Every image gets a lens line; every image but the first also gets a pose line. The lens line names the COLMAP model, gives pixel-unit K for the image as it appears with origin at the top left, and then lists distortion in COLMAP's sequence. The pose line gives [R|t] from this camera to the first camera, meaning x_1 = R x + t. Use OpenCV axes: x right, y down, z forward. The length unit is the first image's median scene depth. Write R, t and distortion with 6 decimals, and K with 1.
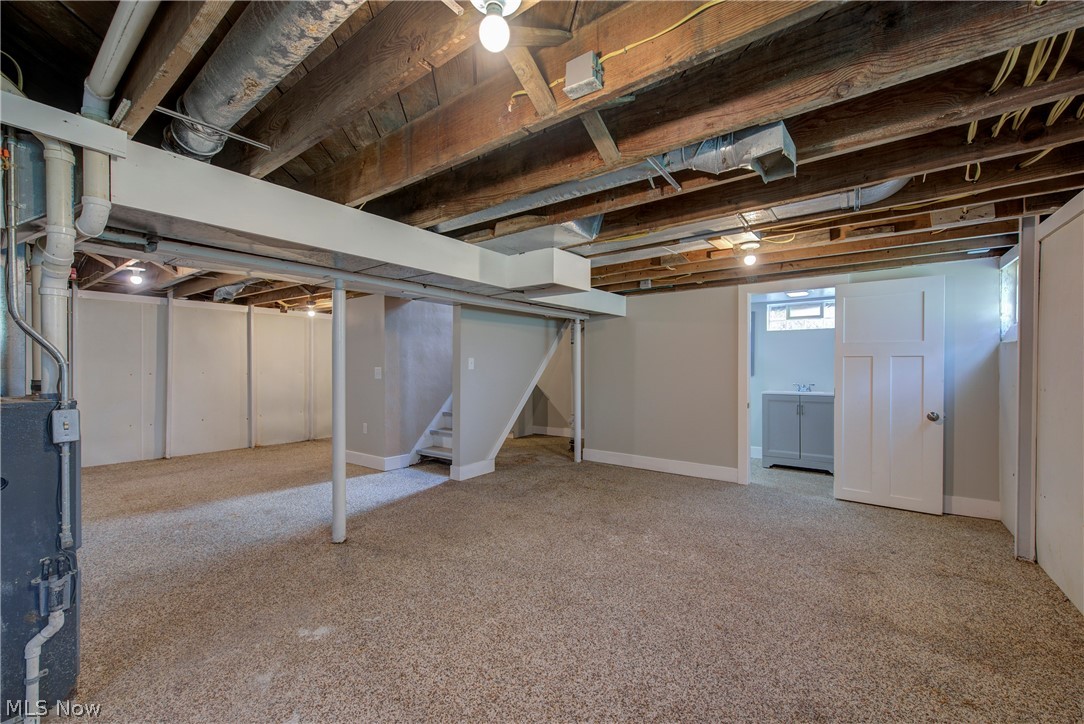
lens RADIAL K [[423.5, 0, 540.9], [0, 423.5, 365.6], [0, 0, 1]] dist [0.018561, -0.005933]
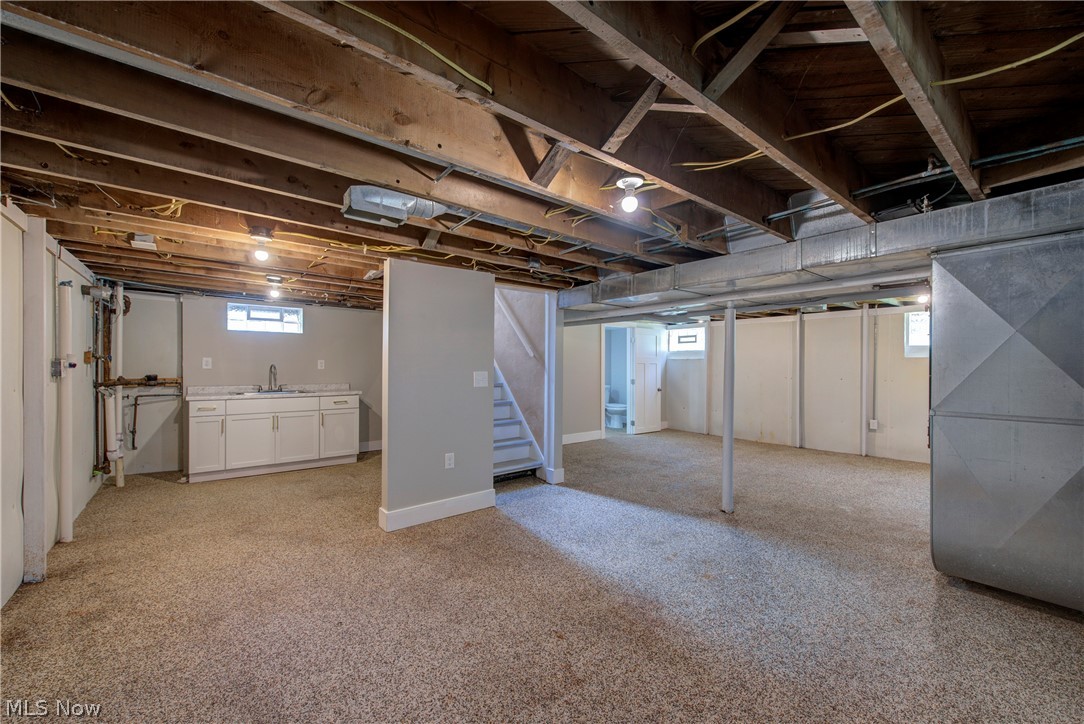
lens RADIAL K [[423.5, 0, 540.9], [0, 423.5, 365.6], [0, 0, 1]] dist [0.018561, -0.005933]
pose [[0.263330, 0.006223, 0.964686, -1.382079], [-0.000246, 0.999980, -0.006384, 0.001183], [-0.964706, 0.001444, 0.263327, 0.918545]]
